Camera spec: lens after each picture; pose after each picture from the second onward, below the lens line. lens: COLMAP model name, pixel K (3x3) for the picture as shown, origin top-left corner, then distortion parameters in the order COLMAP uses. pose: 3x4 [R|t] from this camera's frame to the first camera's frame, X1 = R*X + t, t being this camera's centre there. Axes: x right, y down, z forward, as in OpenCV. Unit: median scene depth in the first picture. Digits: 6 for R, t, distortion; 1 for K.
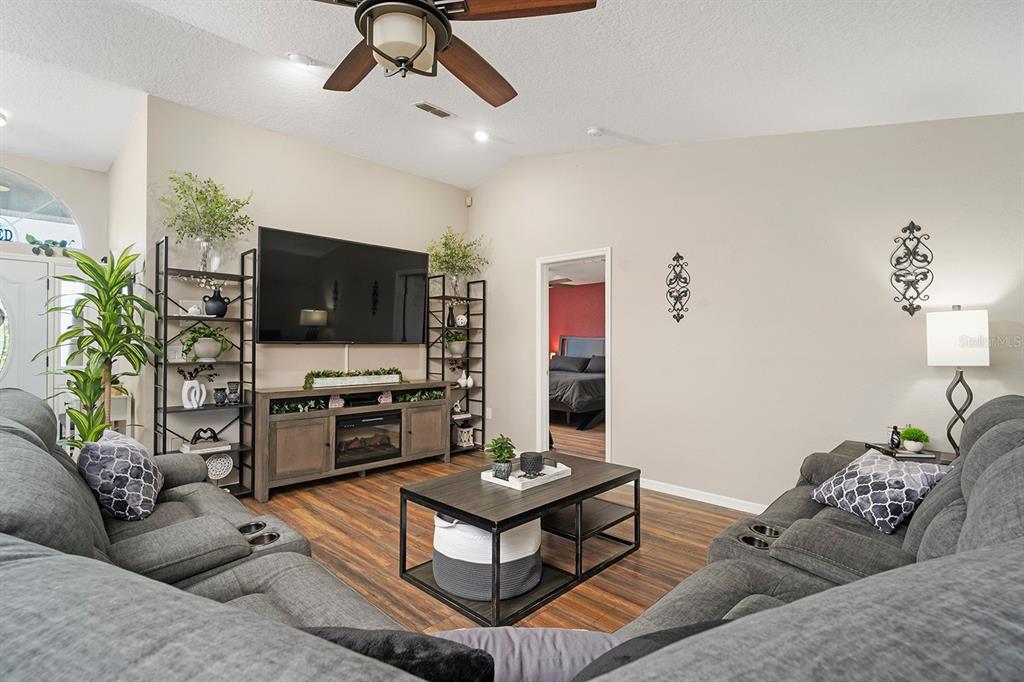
lens RADIAL K [[475.8, 0, 511.0], [0, 475.8, 339.9], [0, 0, 1]] dist [0.004513, -0.005111]
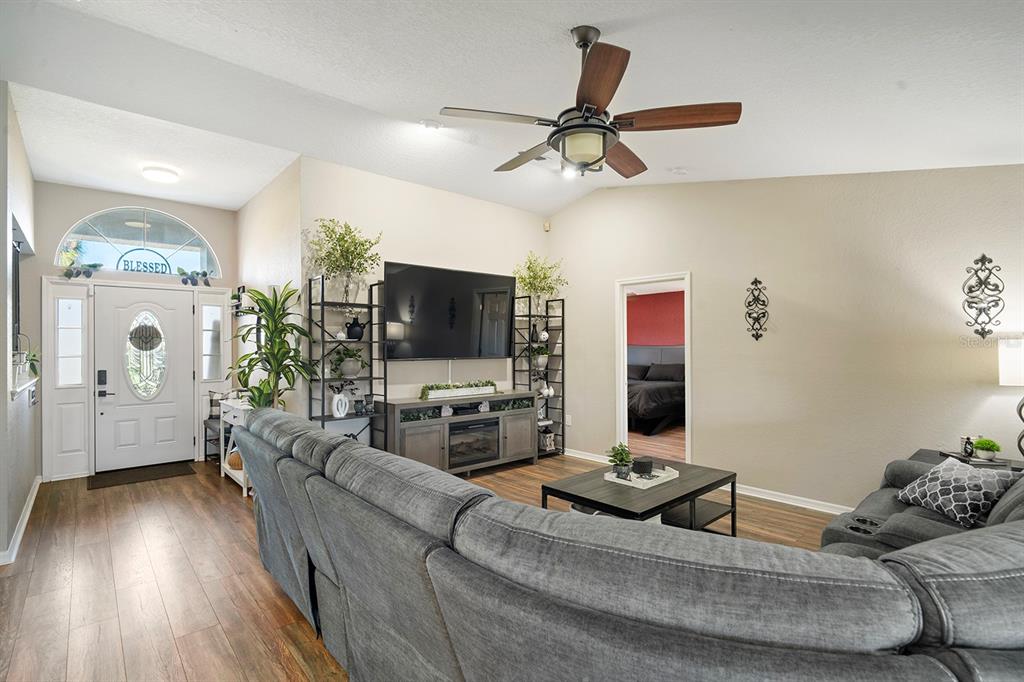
lens RADIAL K [[475.8, 0, 511.1], [0, 475.8, 345.6], [0, 0, 1]] dist [0.004513, -0.005111]
pose [[0.997576, -0.006878, -0.069240, -0.148624], [0.007435, 0.999942, 0.007803, -0.040113], [0.069183, -0.008298, 0.997569, -0.151243]]
